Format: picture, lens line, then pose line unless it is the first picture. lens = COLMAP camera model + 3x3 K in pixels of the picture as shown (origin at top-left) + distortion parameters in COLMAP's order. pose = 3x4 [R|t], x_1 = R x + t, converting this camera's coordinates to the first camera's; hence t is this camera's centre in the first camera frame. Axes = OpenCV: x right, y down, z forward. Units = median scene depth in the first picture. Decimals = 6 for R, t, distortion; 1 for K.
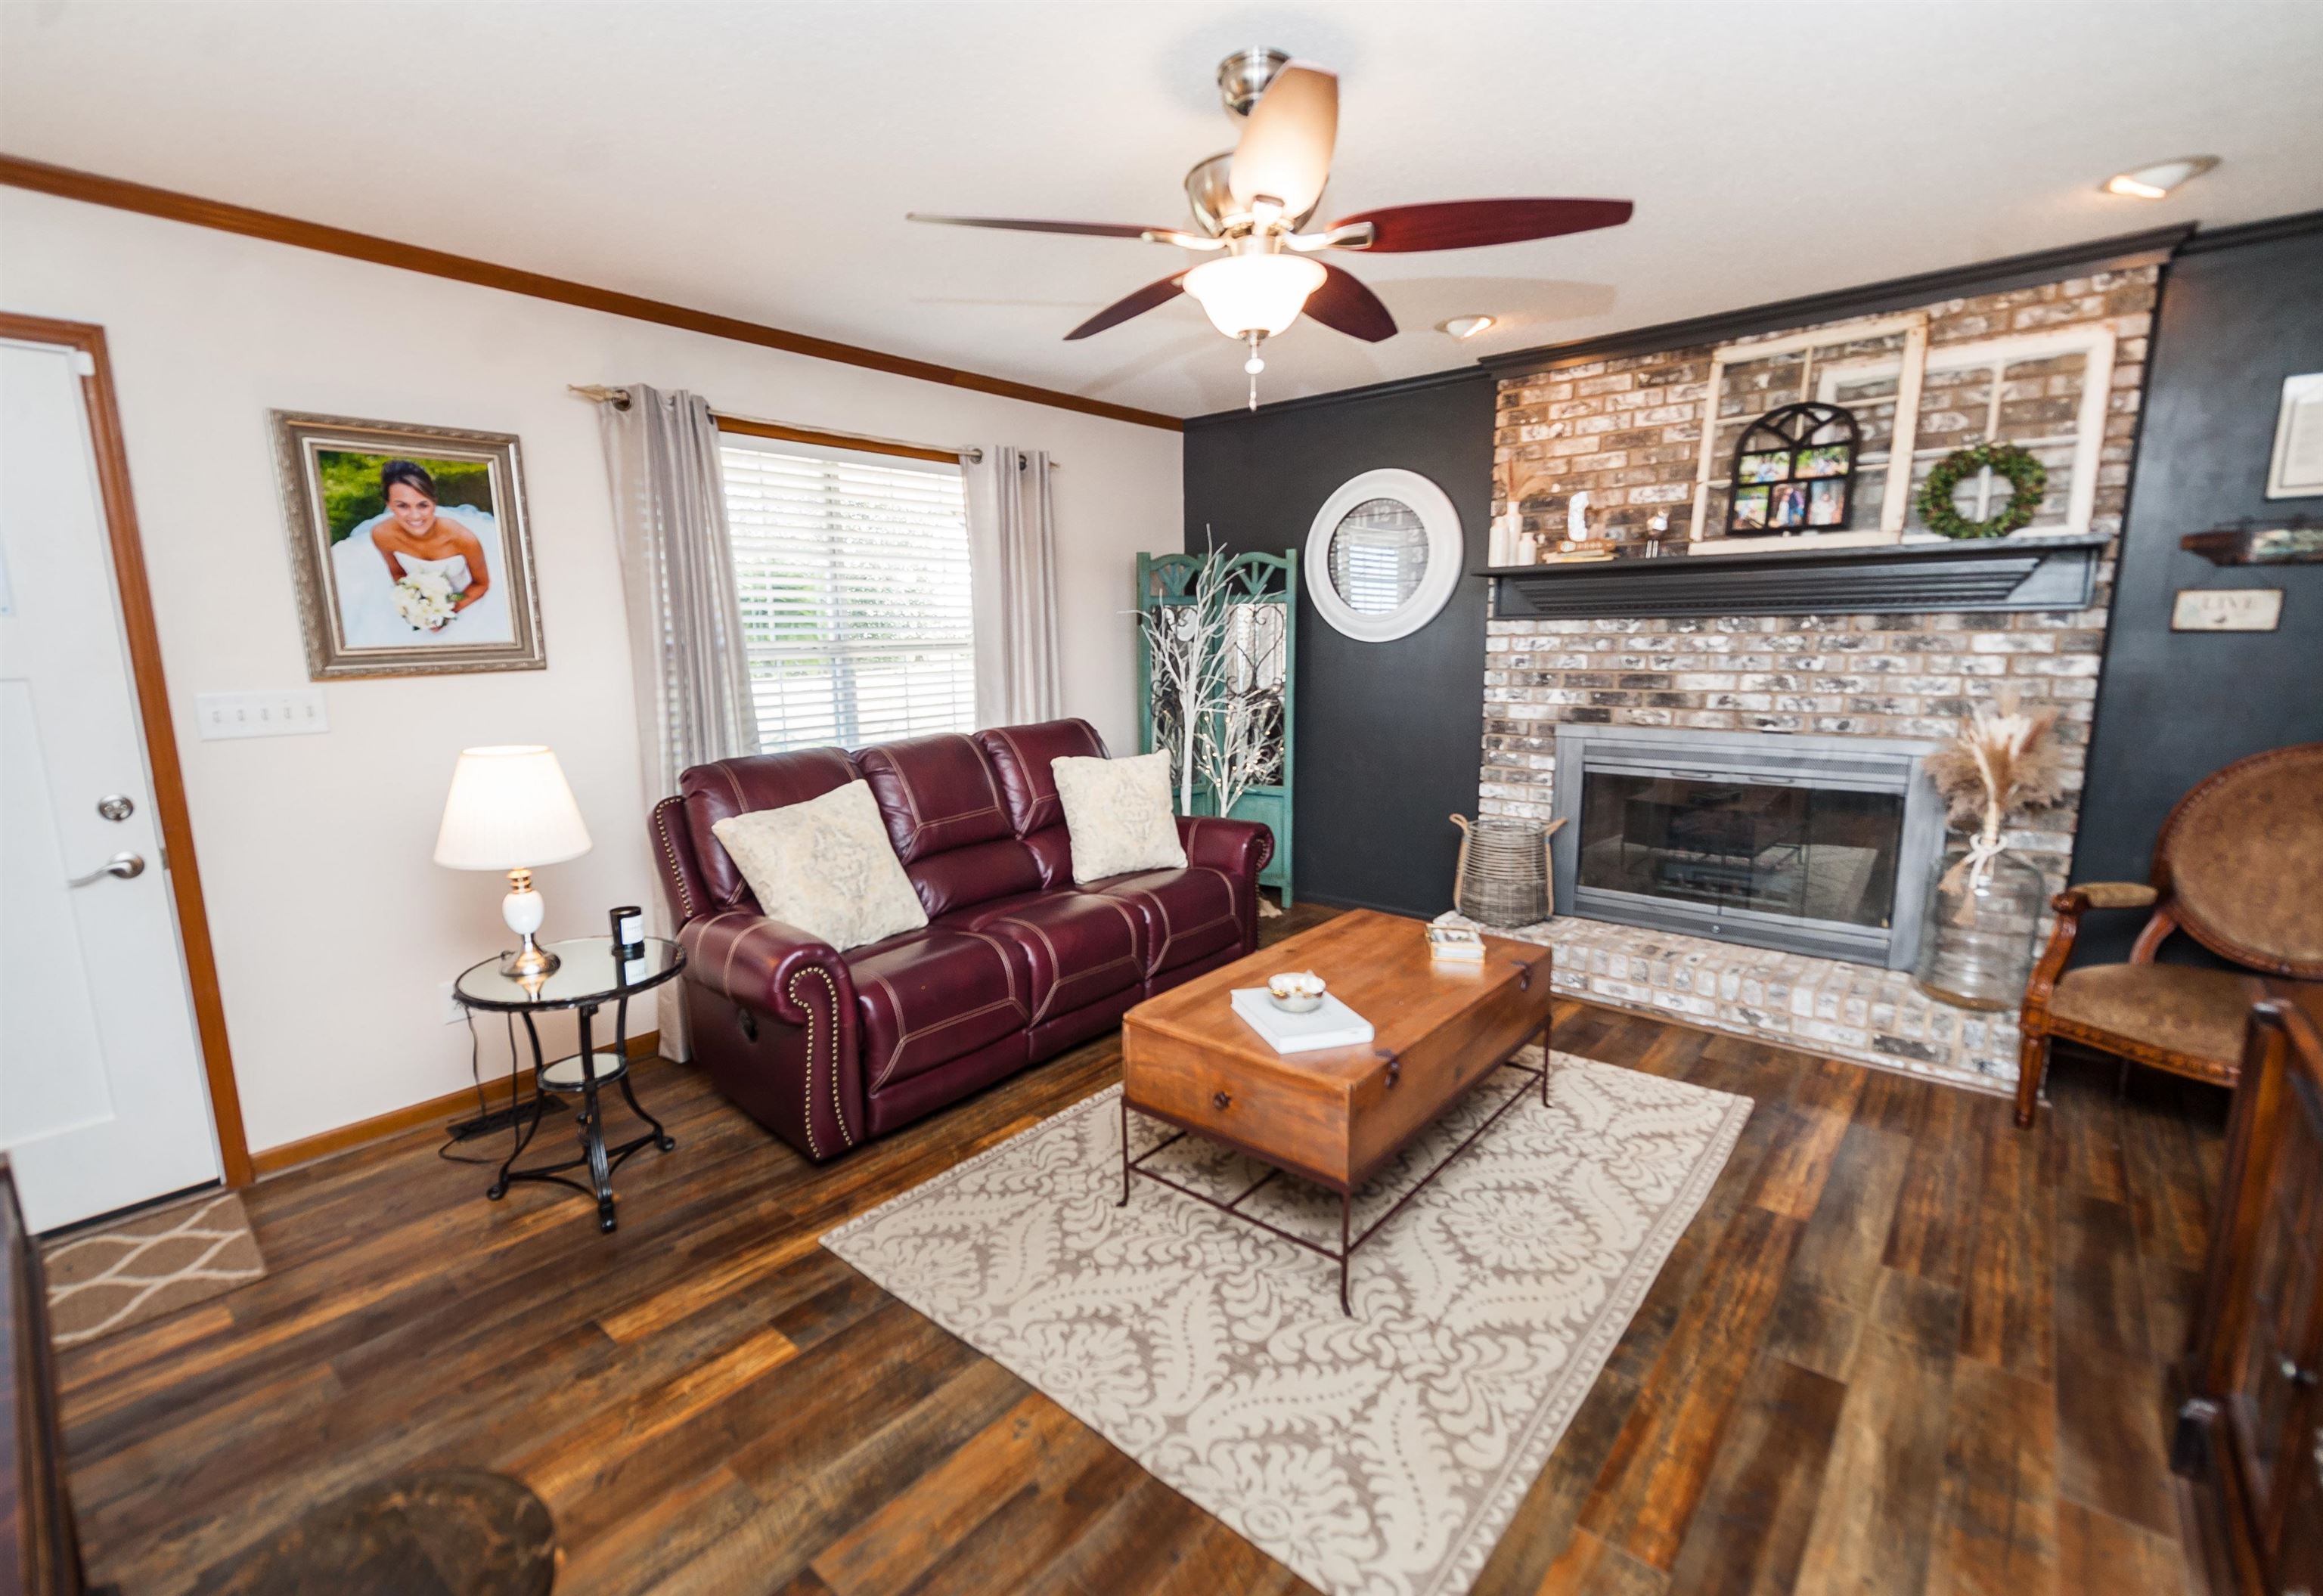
lens RADIAL K [[1018.9, 0, 1115.9], [0, 1018.9, 799.9], [0, 0, 1]] dist [0.005293, -0.003764]
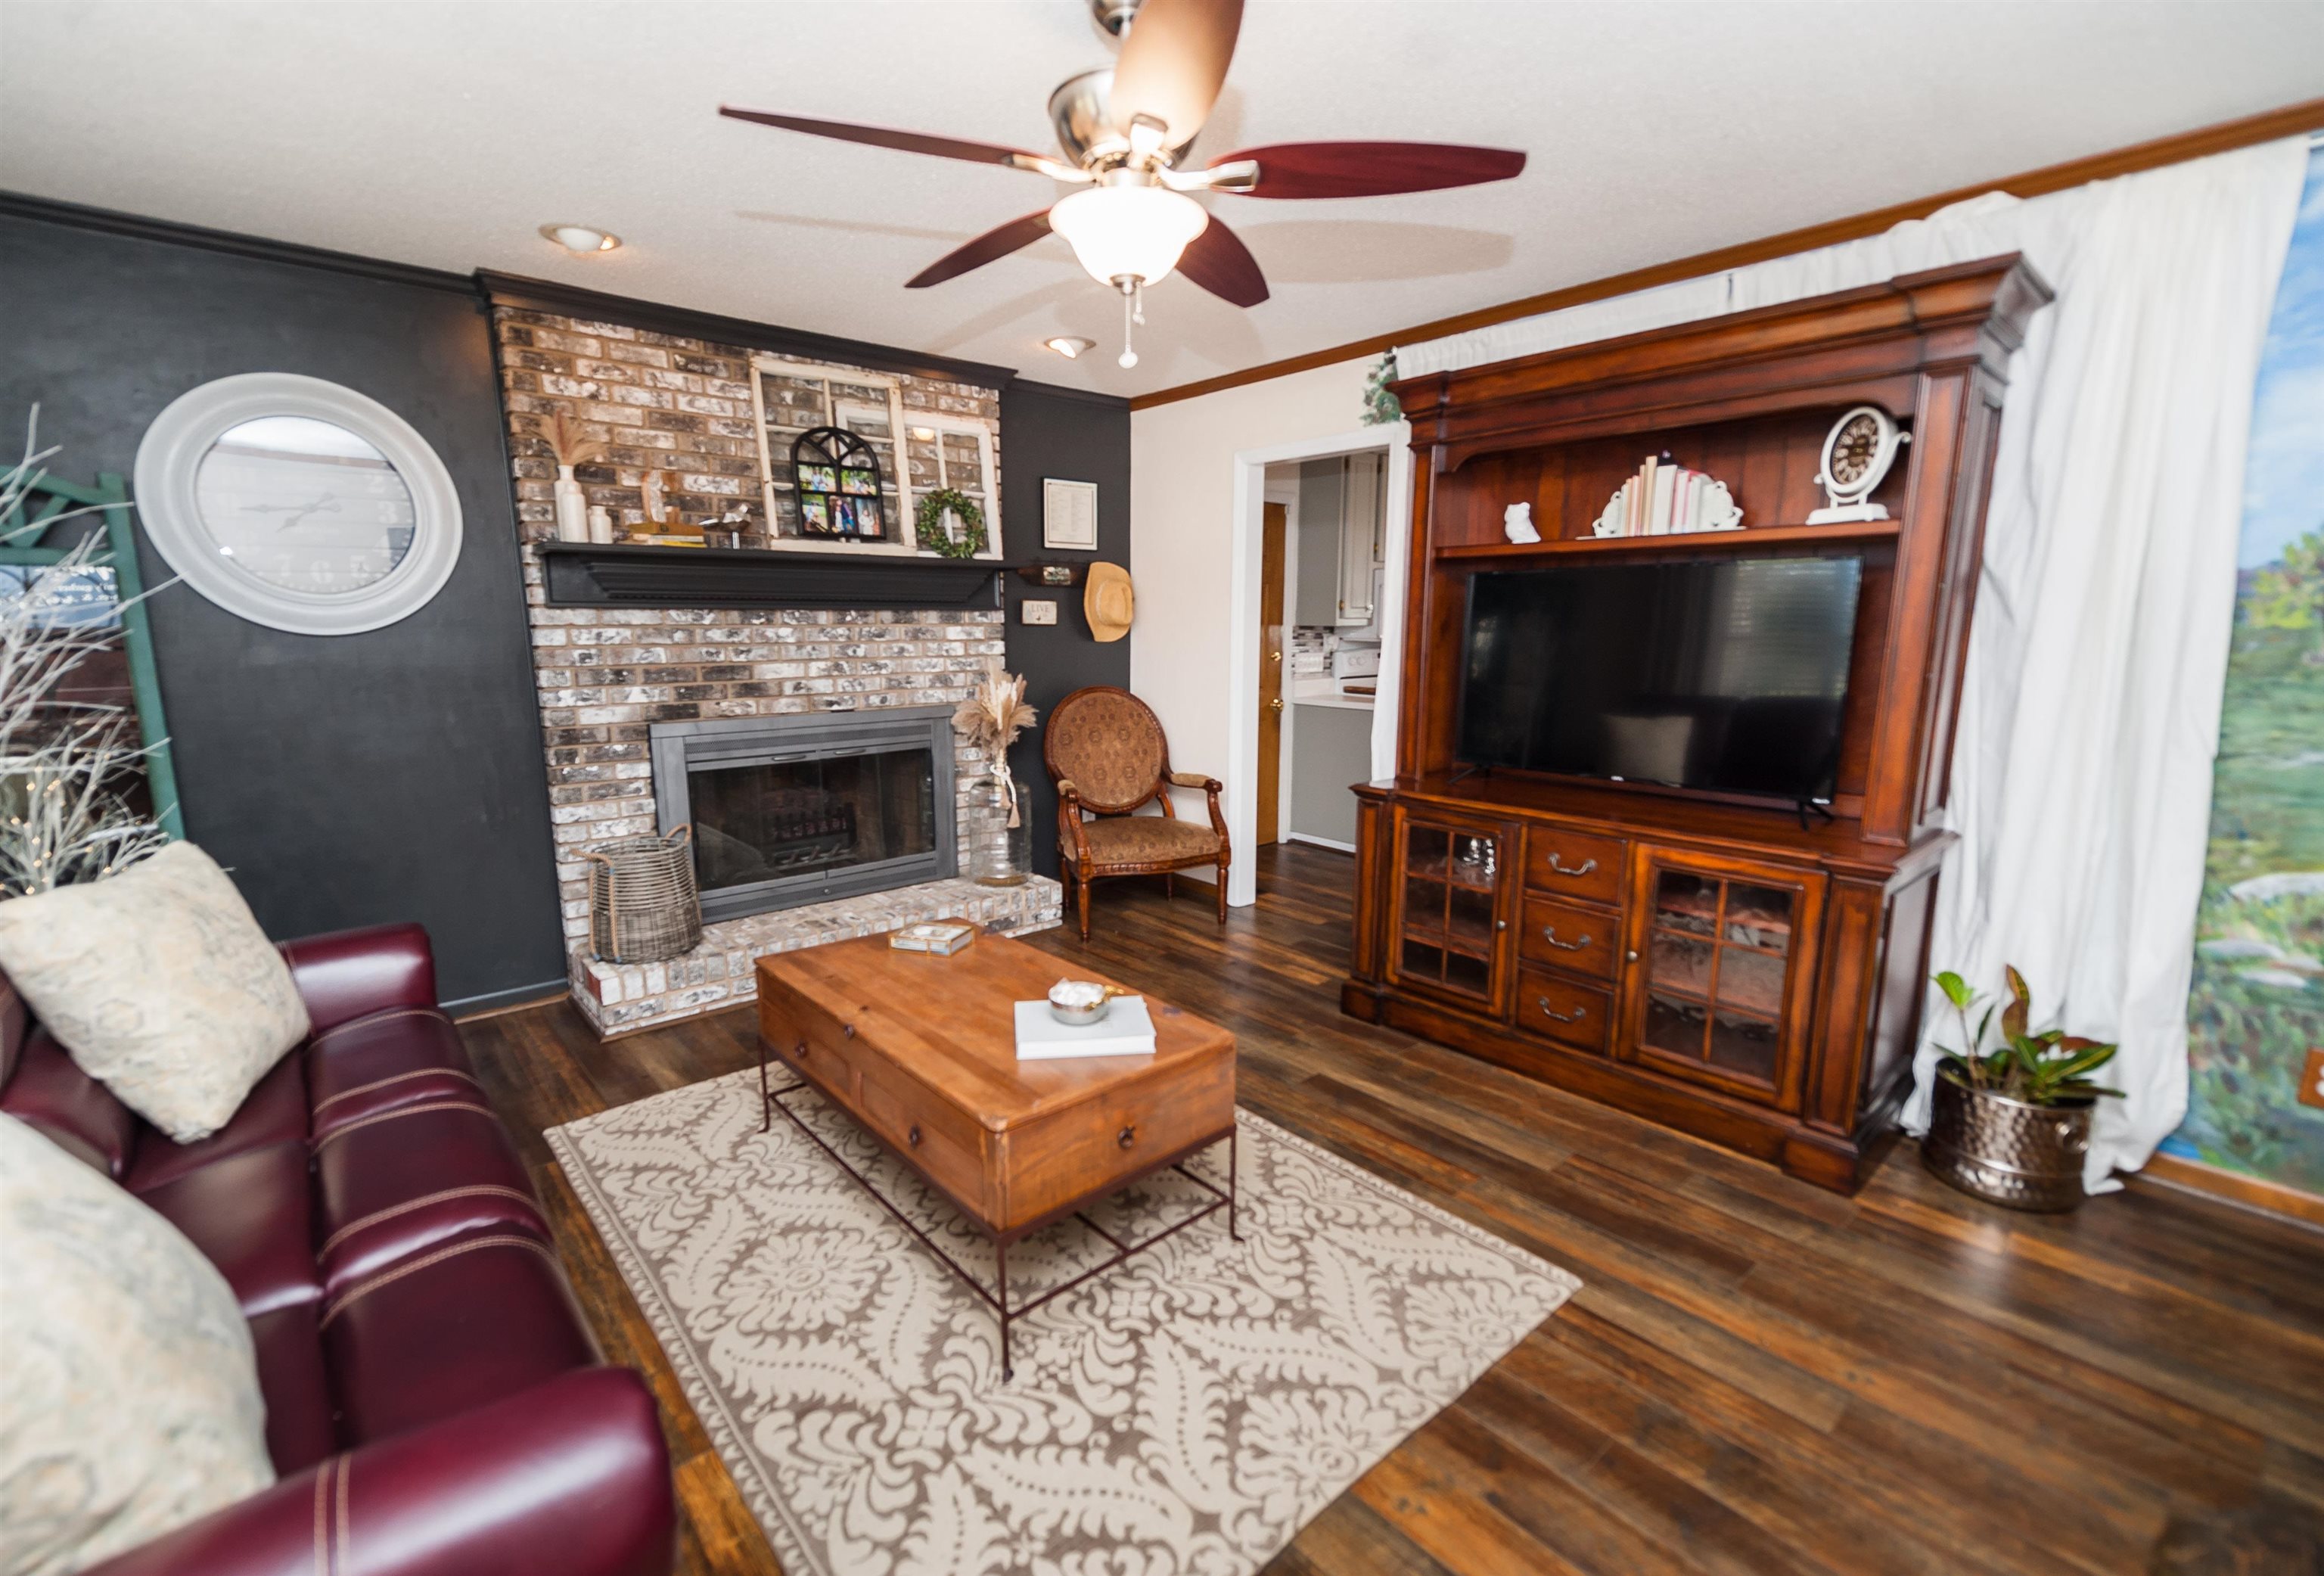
lens RADIAL K [[1004.5, 0, 1143.4], [0, 1004.5, 794.0], [0, 0, 1]] dist [0.003745, -0.001120]
pose [[0.126402, -0.155811, 0.979666, -0.501877], [0.161378, 0.977661, 0.134670, -0.081633], [-0.978764, 0.141074, 0.148723, 0.574521]]
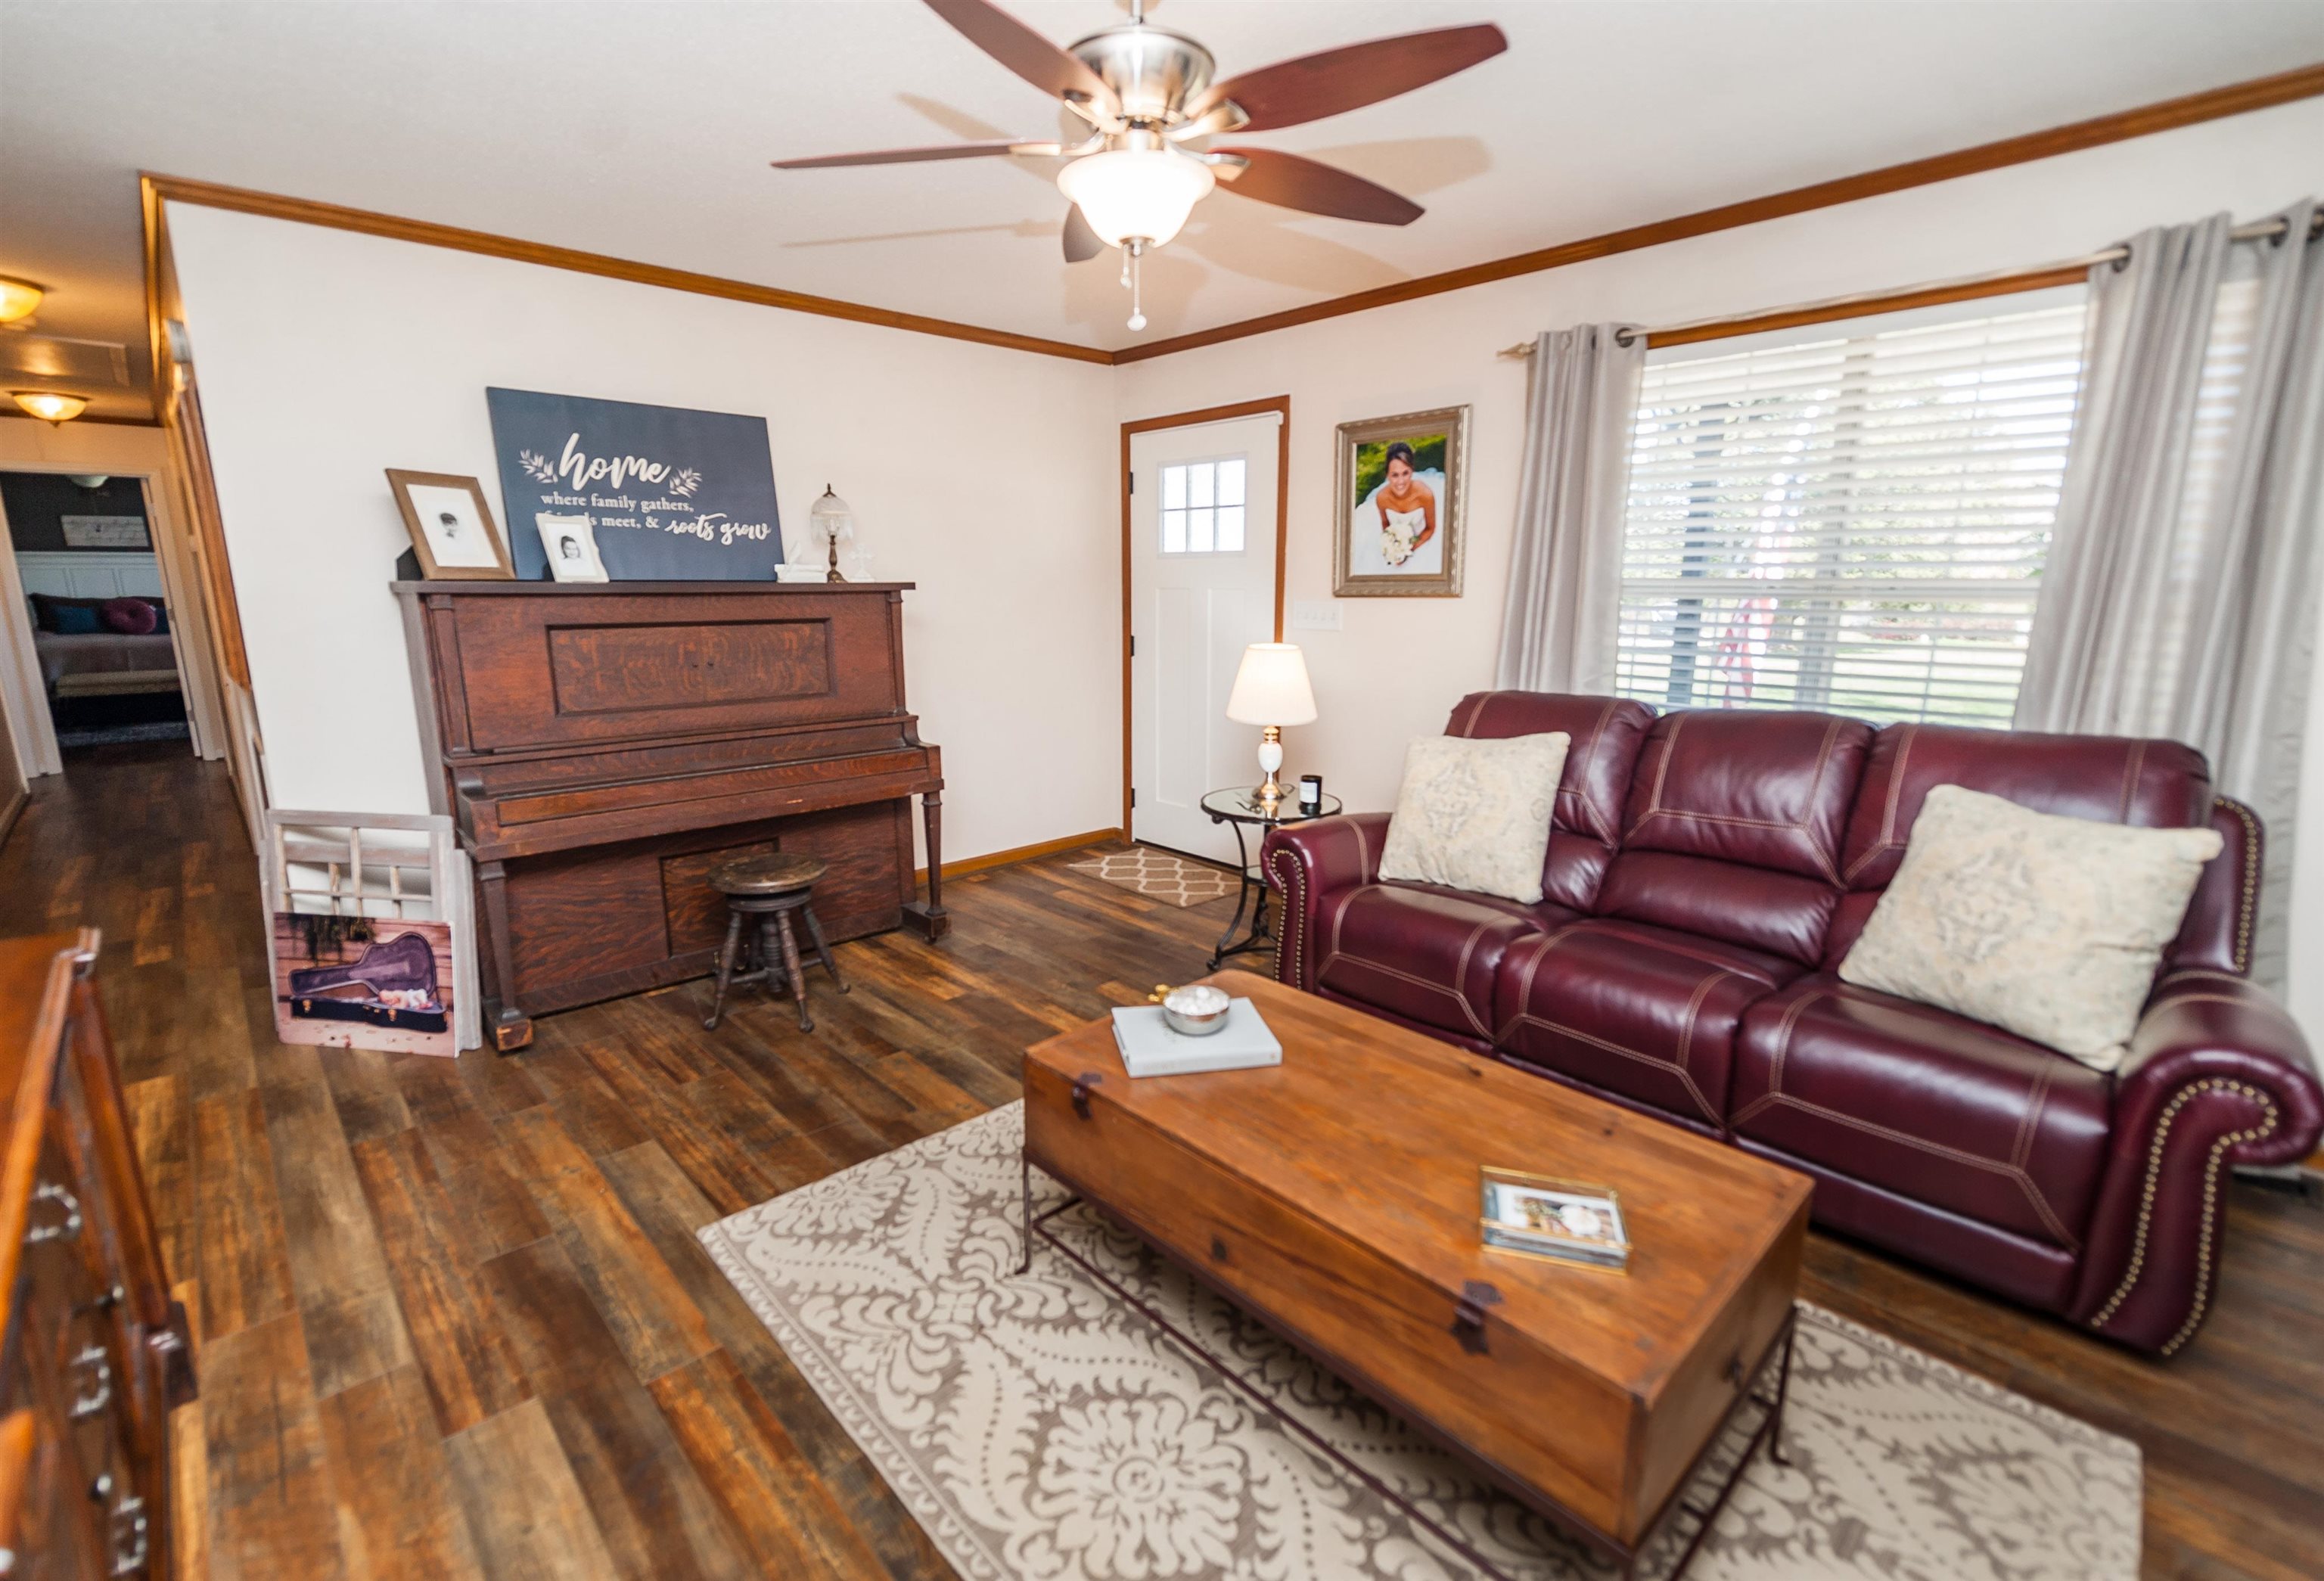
lens RADIAL K [[1019.4, 0, 1143.4], [0, 1019.4, 793.4], [0, 0, 1]] dist [0.005293, -0.003764]
pose [[-0.091121, 0.224258, -0.970260, 0.703833], [-0.162089, 0.957981, 0.236643, -0.127283], [0.982560, 0.178832, -0.050943, 0.713830]]
